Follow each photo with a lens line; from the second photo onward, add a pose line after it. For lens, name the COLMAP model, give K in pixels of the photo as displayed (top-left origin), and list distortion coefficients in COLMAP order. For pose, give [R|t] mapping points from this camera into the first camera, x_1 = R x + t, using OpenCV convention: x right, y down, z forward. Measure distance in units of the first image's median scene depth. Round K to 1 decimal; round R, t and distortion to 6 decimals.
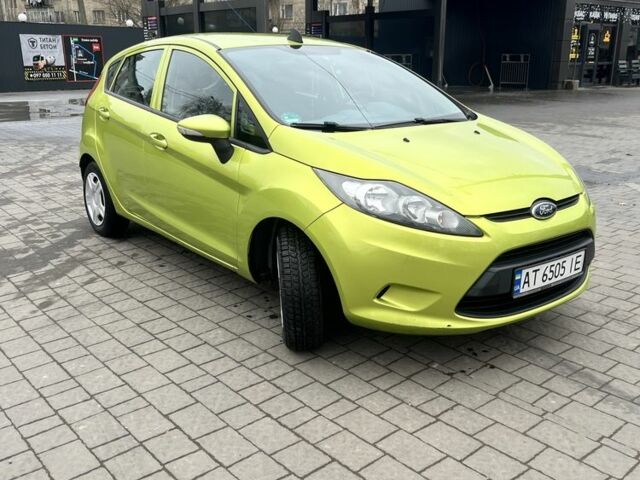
lens RADIAL K [[644.8, 0, 325.0], [0, 644.8, 229.2], [0, 0, 1]] dist [0.055680, -0.042794]
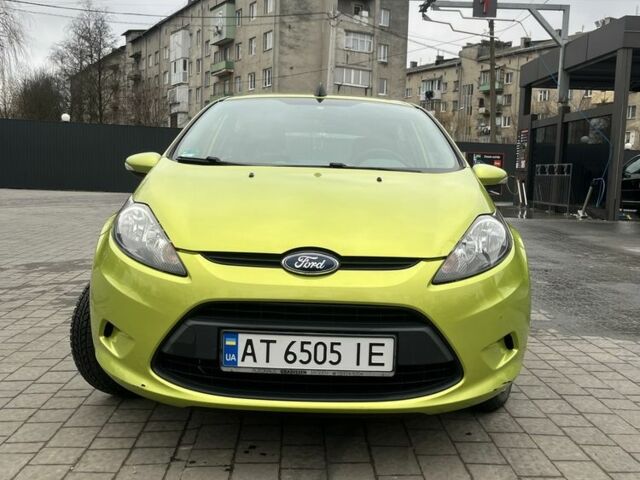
lens RADIAL K [[644.8, 0, 325.0], [0, 644.8, 229.2], [0, 0, 1]] dist [0.055680, -0.042794]
pose [[0.787286, 0.074357, -0.612089, 0.790080], [-0.186560, 0.974898, -0.121528, 0.017705], [0.587688, 0.209869, 0.781395, 0.446802]]
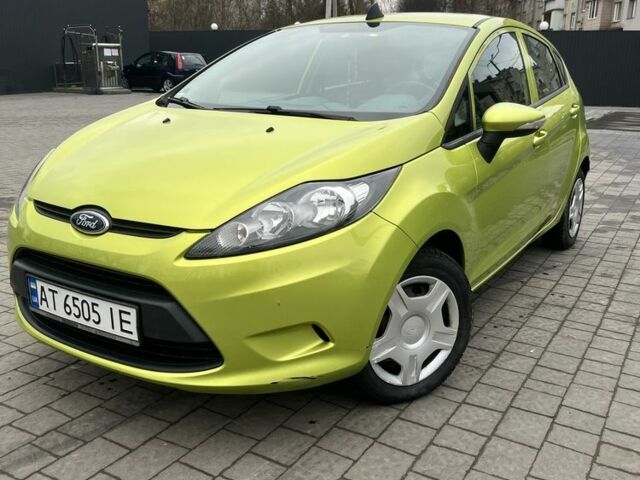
lens RADIAL K [[644.8, 0, 325.0], [0, 644.8, 229.2], [0, 0, 1]] dist [0.055680, -0.042794]
pose [[0.328072, 0.231232, -0.915915, 1.093984], [-0.257857, 0.954679, 0.148656, -0.197664], [0.908779, 0.187405, 0.372828, 0.976985]]
